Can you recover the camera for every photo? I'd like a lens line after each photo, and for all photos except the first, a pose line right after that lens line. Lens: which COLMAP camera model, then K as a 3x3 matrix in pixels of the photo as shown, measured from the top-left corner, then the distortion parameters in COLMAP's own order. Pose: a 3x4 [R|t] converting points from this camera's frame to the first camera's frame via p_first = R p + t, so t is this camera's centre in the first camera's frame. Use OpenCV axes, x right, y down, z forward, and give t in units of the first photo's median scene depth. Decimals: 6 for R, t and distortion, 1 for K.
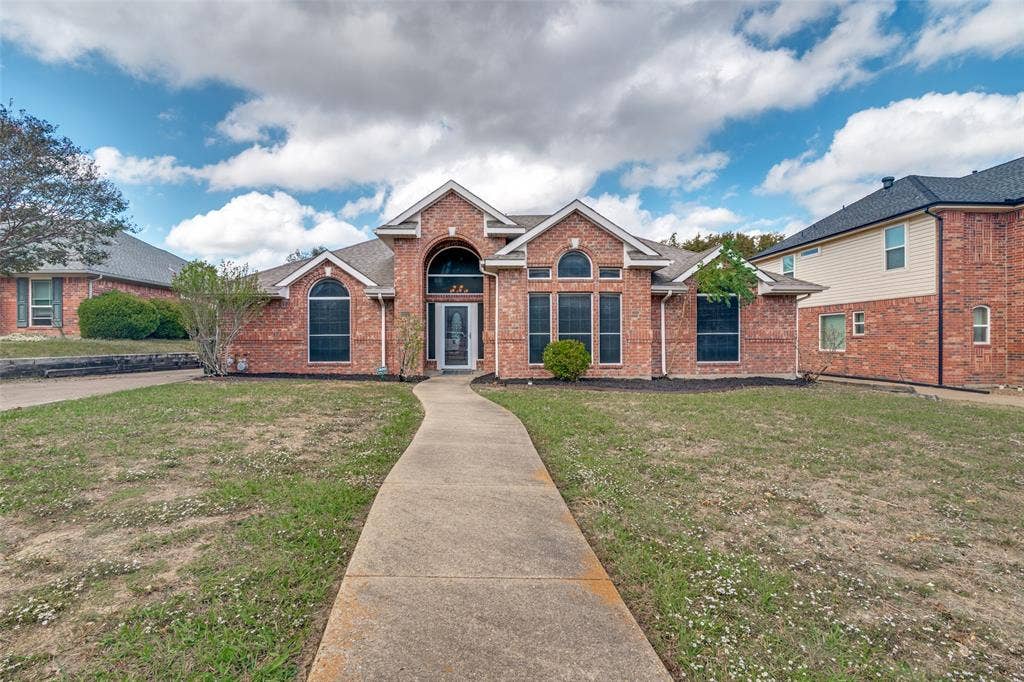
lens RADIAL K [[398.6, 0, 516.0], [0, 398.6, 337.3], [0, 0, 1]] dist [-0.014444, -0.000095]
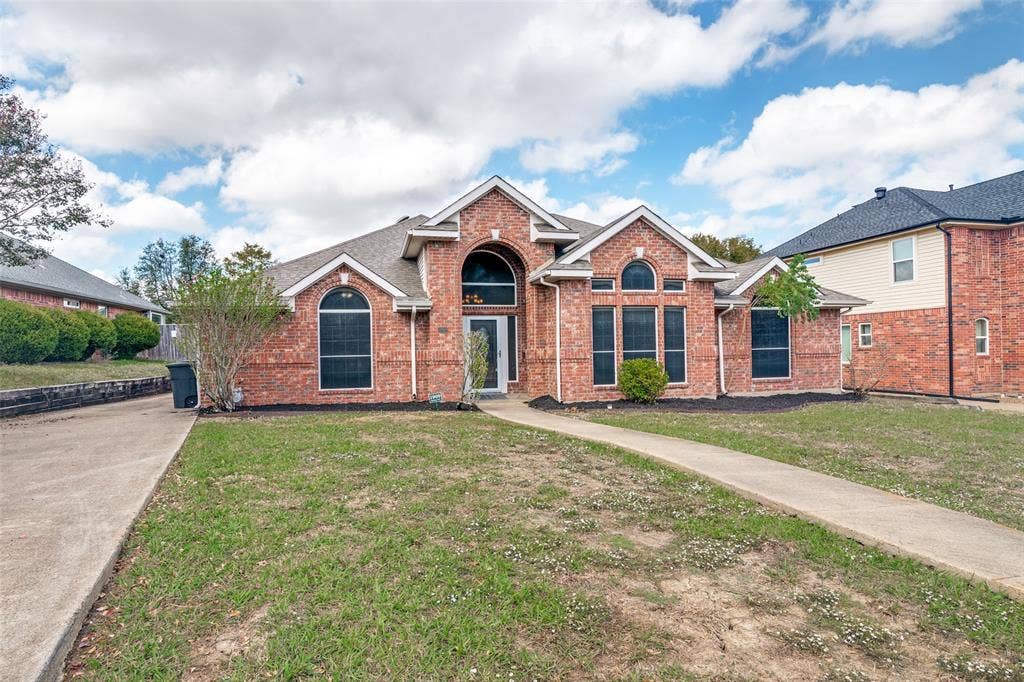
lens RADIAL K [[475.6, 0, 507.8], [0, 475.6, 345.1], [0, 0, 1]] dist [-0.015093, 0.000173]
pose [[0.985554, -0.010726, 0.169021, -0.315026], [0.012079, 0.999903, -0.006984, -0.017934], [-0.168929, 0.008925, 0.985588, -0.023703]]
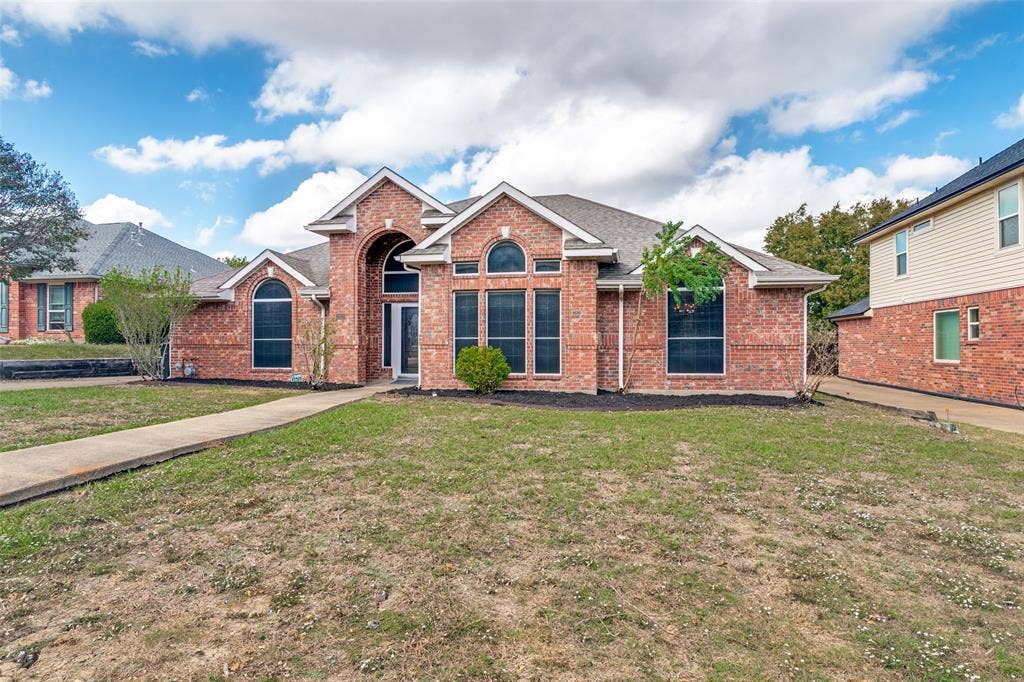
lens RADIAL K [[505.7, 0, 557.2], [0, 505.7, 339.5], [0, 0, 1]] dist [-0.018285, 0.000331]
pose [[0.981260, 0.001243, -0.192685, 0.434450], [-0.002064, 0.999990, -0.004061, -0.002054], [0.192678, 0.004382, 0.981252, -0.038020]]
